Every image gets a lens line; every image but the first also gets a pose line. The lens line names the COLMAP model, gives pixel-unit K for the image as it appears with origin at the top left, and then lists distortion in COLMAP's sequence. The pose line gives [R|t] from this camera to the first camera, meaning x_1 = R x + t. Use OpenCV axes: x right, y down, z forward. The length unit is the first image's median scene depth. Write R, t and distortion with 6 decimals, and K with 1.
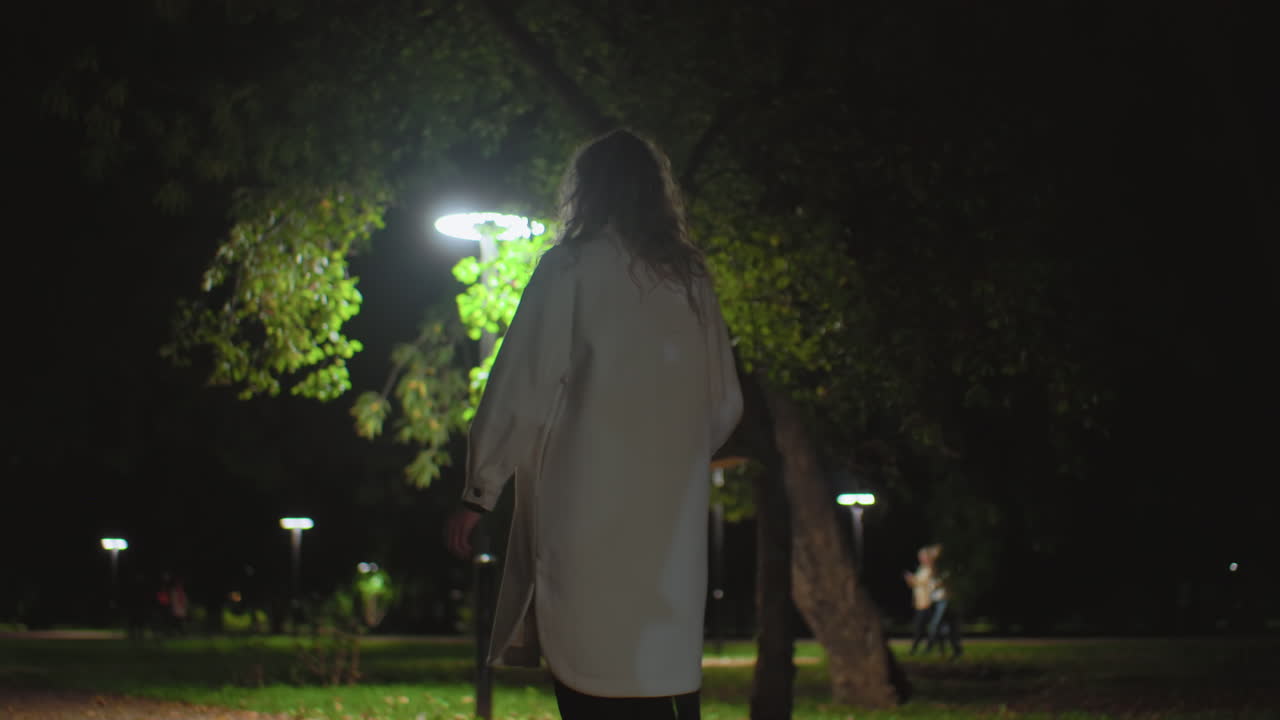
lens RADIAL K [[1621.2, 0, 640.0], [0, 1621.2, 360.0], [0, 0, 1]] dist [-0.026260, -0.021618]
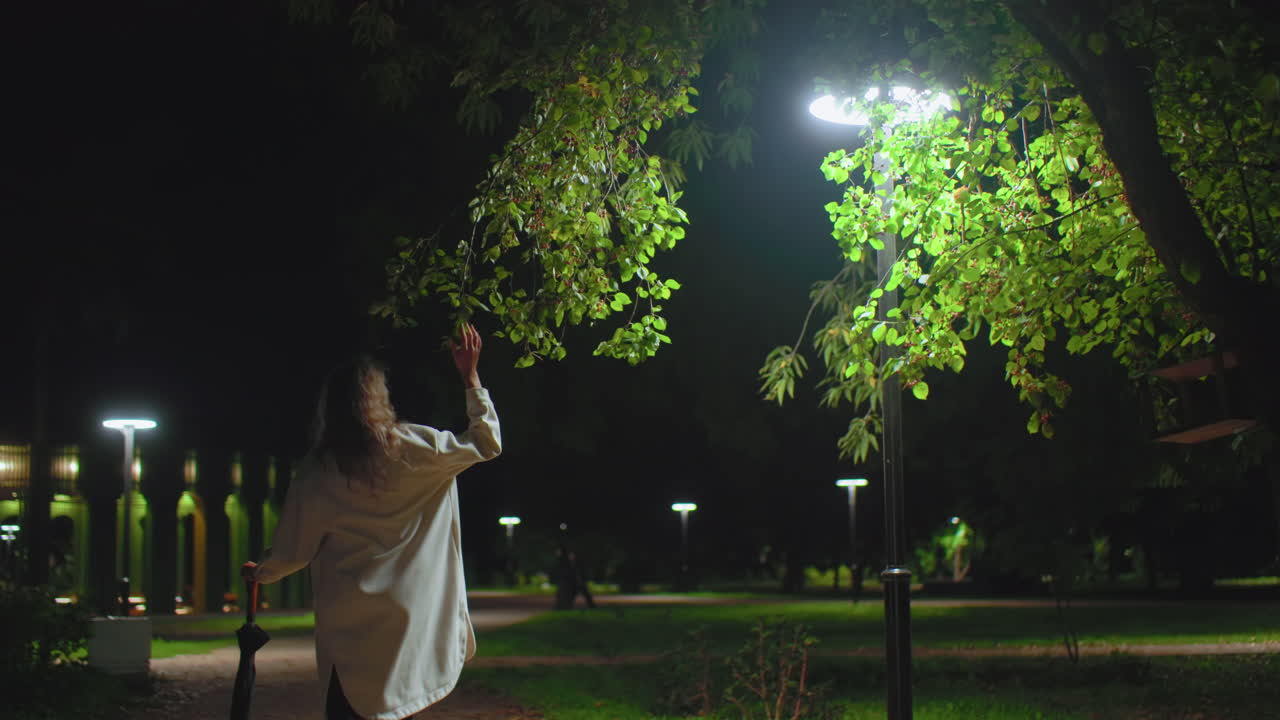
lens RADIAL K [[1621.2, 0, 640.0], [0, 1621.2, 360.0], [0, 0, 1]] dist [-0.026260, -0.021618]
pose [[0.931592, -0.055603, -0.359229, 0.063713], [0.067262, 0.997534, 0.020030, 0.008922], [0.357229, -0.042822, 0.933034, 0.316893]]
